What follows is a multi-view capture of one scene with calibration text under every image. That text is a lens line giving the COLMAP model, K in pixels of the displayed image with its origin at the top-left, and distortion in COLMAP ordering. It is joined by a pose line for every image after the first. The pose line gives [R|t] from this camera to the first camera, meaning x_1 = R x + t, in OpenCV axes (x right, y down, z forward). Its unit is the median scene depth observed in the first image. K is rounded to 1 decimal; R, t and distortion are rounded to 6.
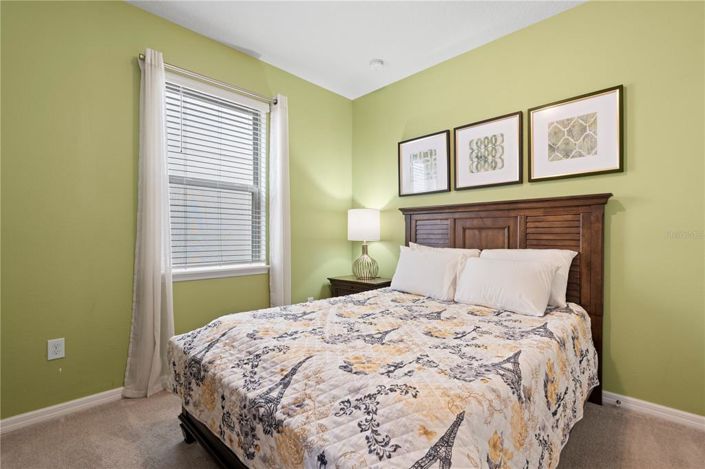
lens RADIAL K [[323.0, 0, 350.7], [0, 323.0, 237.3], [0, 0, 1]] dist [-0.007629, 0.001279]
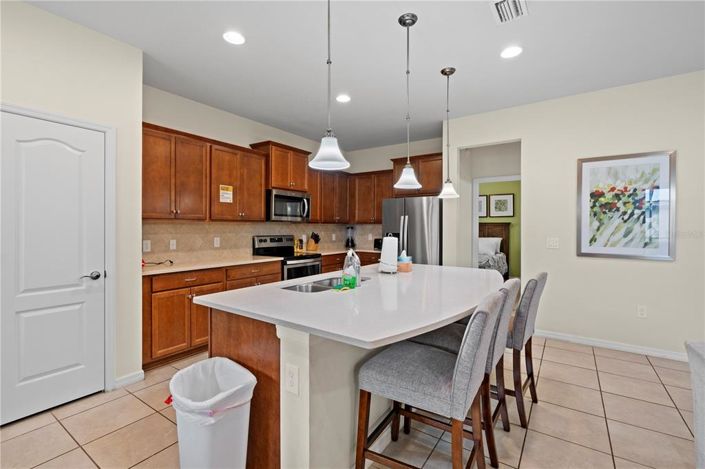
lens RADIAL K [[323.0, 0, 349.4], [0, 323.0, 228.4], [0, 0, 1]] dist [-0.007629, 0.001279]
pose [[0.984340, 0.000946, 0.176278, -1.595978], [-0.001157, 0.999999, 0.001094, -0.065243], [-0.176277, -0.001280, 0.984340, -2.216843]]
